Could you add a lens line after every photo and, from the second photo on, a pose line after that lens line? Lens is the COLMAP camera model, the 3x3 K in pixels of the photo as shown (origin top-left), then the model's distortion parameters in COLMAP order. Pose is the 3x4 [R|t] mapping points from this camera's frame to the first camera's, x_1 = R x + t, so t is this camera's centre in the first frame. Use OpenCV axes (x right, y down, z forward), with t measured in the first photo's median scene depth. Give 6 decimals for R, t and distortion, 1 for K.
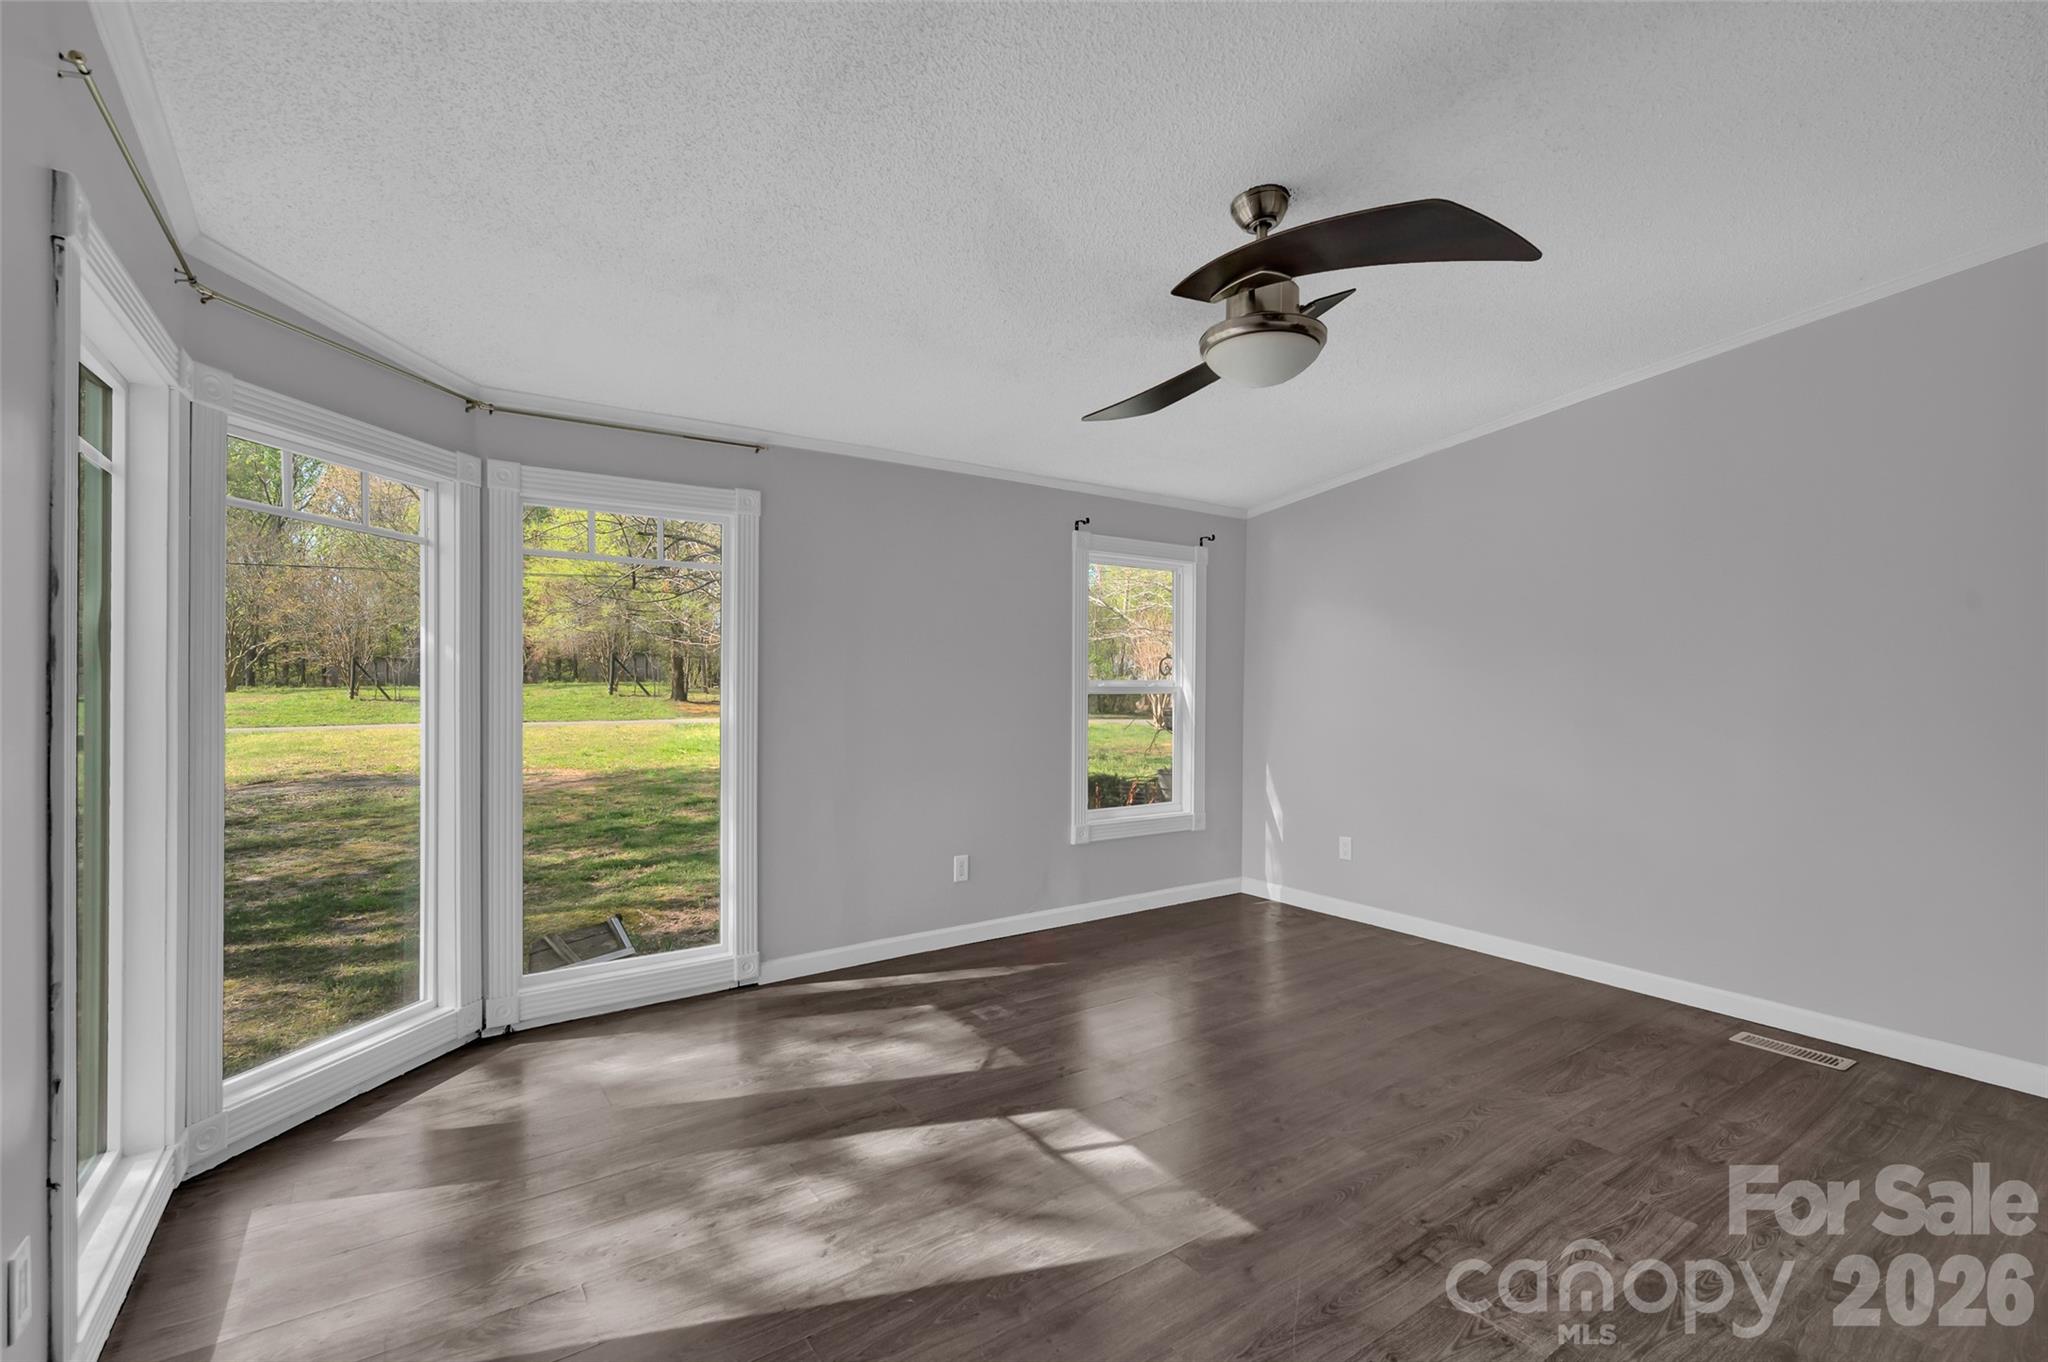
lens RADIAL K [[896.6, 0, 1028.4], [0, 896.6, 687.2], [0, 0, 1]] dist [0.002855, -0.000346]
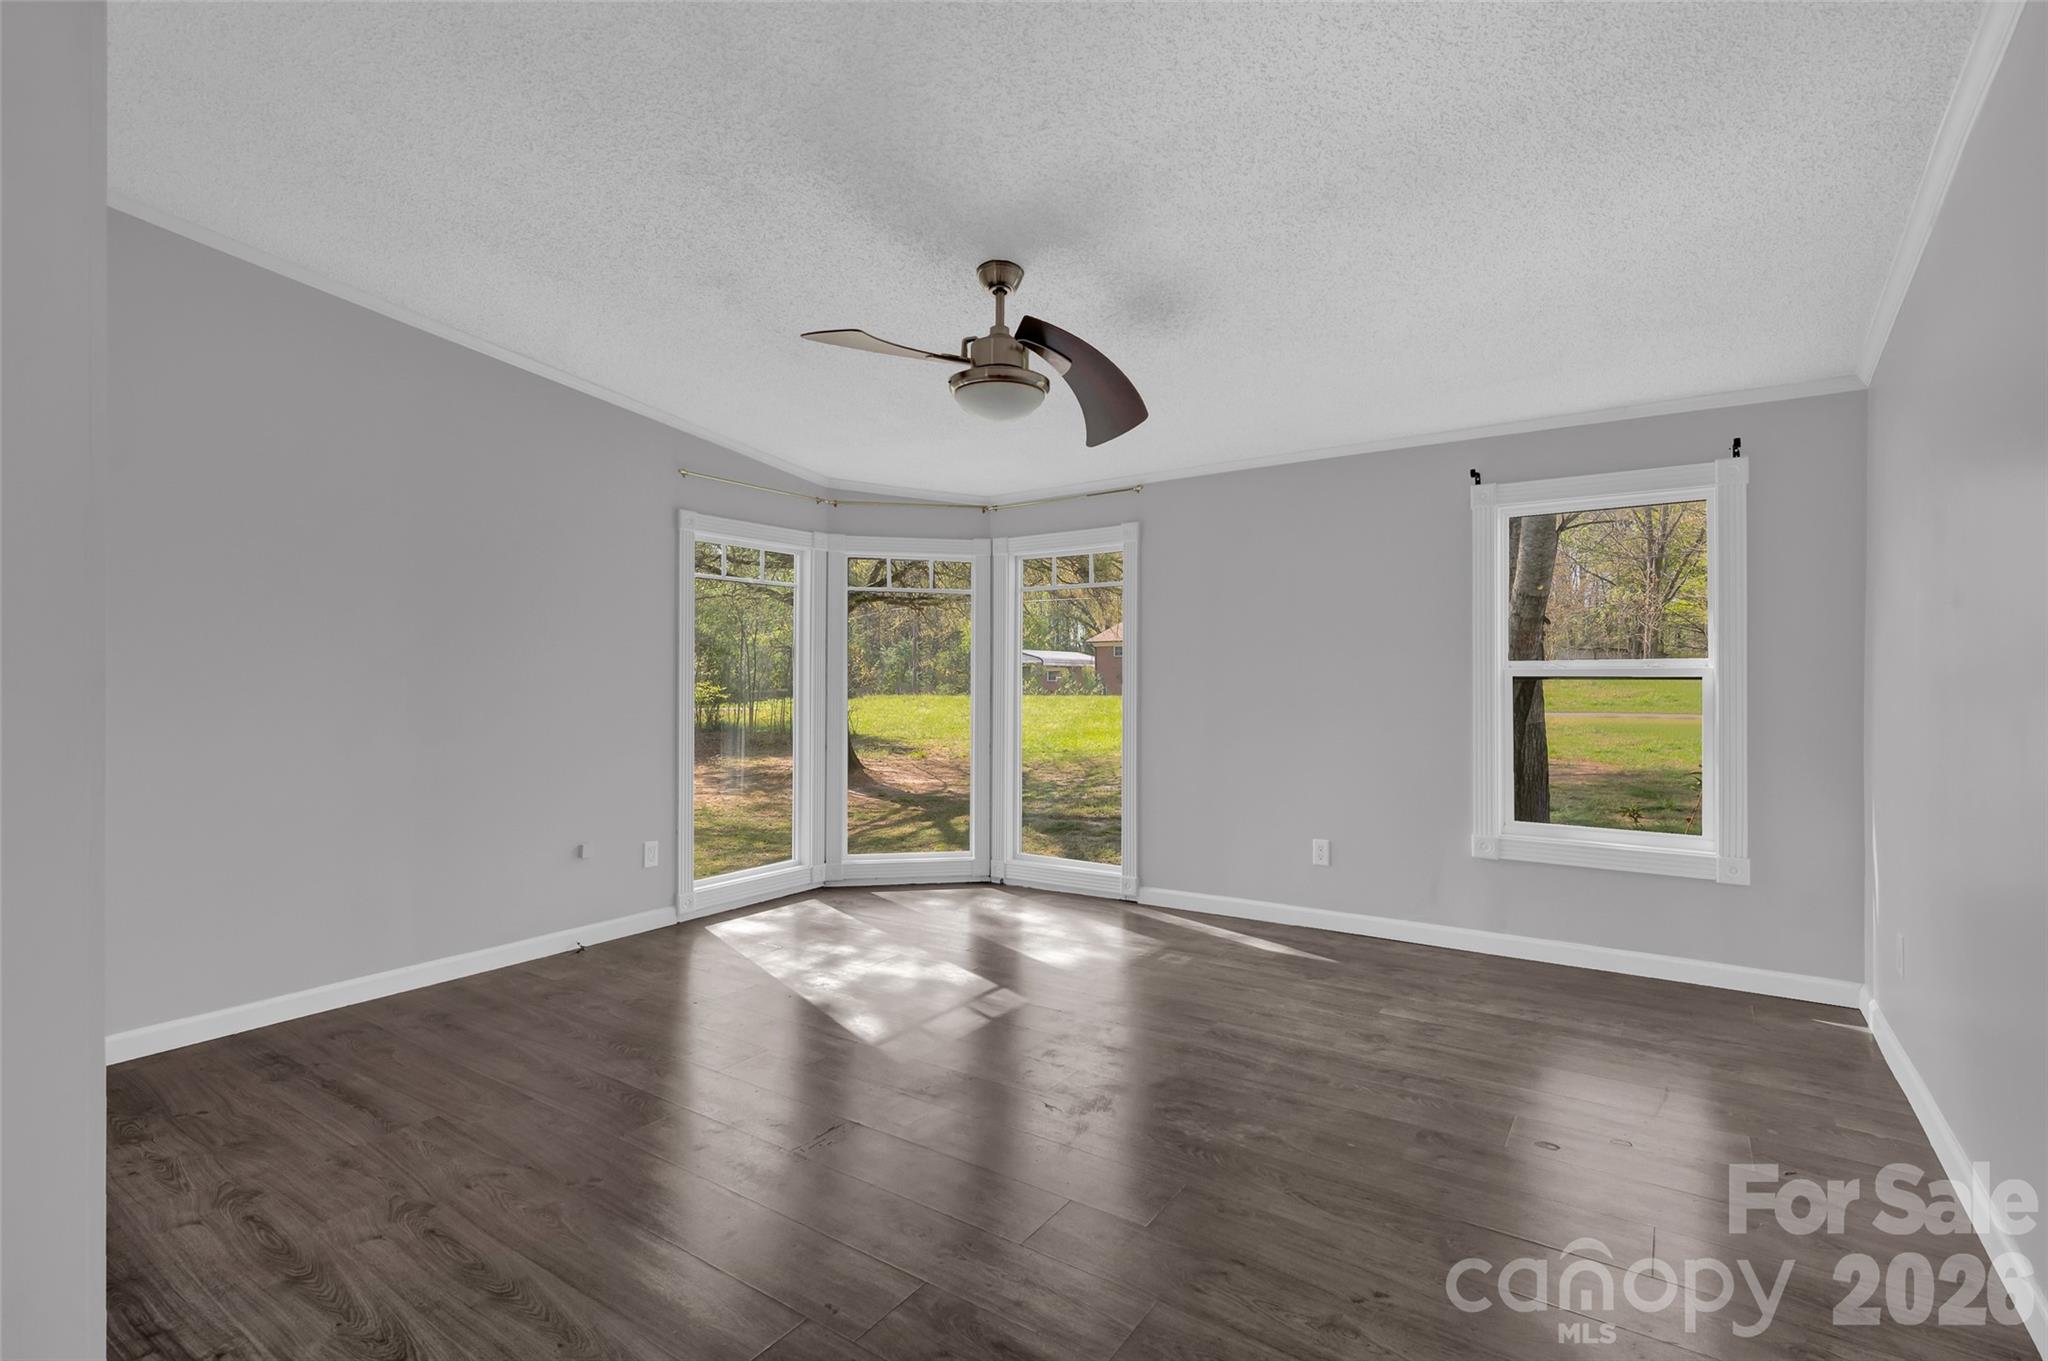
lens RADIAL K [[959.8, 0, 1027.4], [0, 959.8, 679.0], [0, 0, 1]] dist [0.004162, -0.000150]
pose [[0.342128, -0.004446, -0.939643, 0.946522], [0.005482, 0.999981, -0.002736, 0.011374], [0.939637, -0.004215, 0.342146, 0.378270]]
